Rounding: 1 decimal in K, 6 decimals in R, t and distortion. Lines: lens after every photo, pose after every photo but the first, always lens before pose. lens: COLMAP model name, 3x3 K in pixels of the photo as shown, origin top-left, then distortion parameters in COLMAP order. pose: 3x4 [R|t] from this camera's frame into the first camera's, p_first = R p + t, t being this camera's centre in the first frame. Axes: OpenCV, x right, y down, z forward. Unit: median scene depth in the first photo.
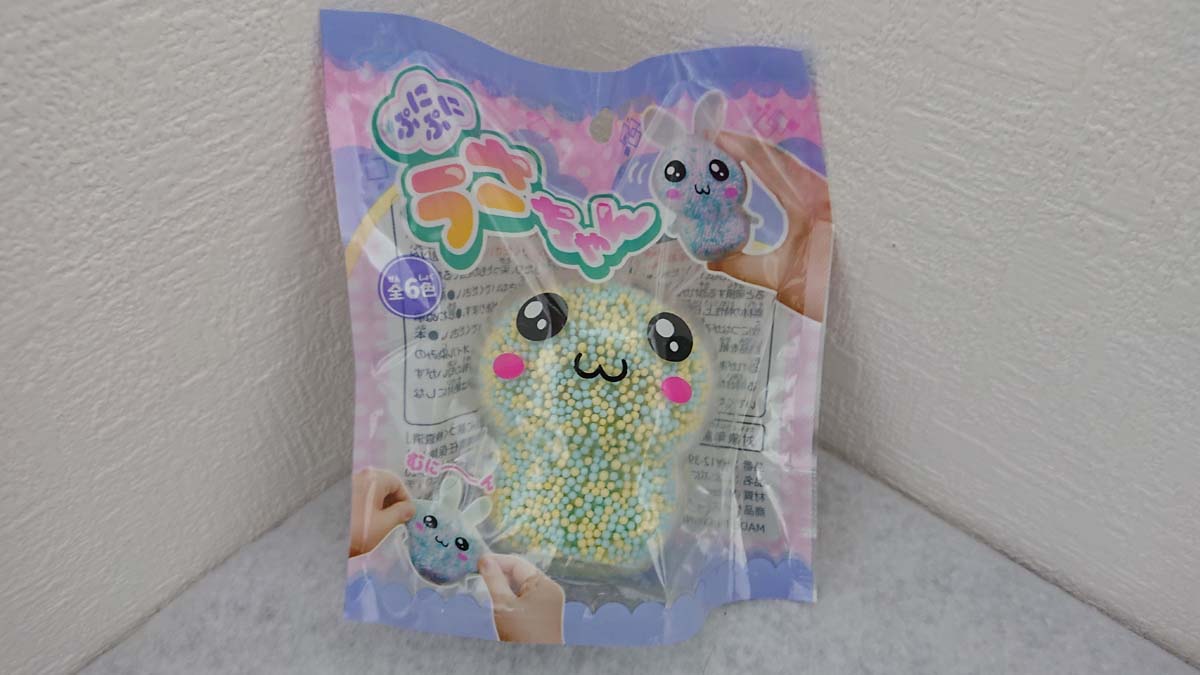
lens RADIAL K [[846.8, 0, 616.5], [0, 846.8, 336.7], [0, 0, 1]] dist [0.204951, -0.407610]
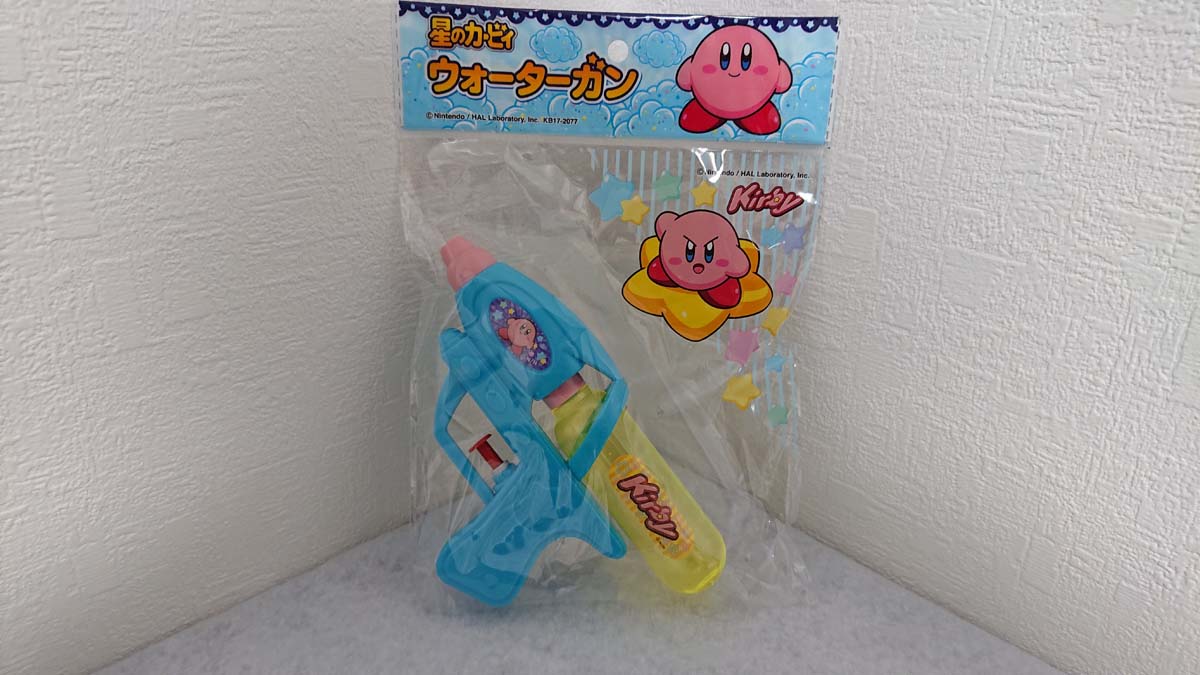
lens RADIAL K [[832.1, 0, 592.3], [0, 832.1, 327.1], [0, 0, 1]] dist [0.188858, -0.384849]
pose [[0.994950, 0.066708, -0.074998, 0.033961], [-0.088777, 0.933487, -0.347449, 0.457907], [0.046832, 0.352352, 0.934695, -0.618777]]
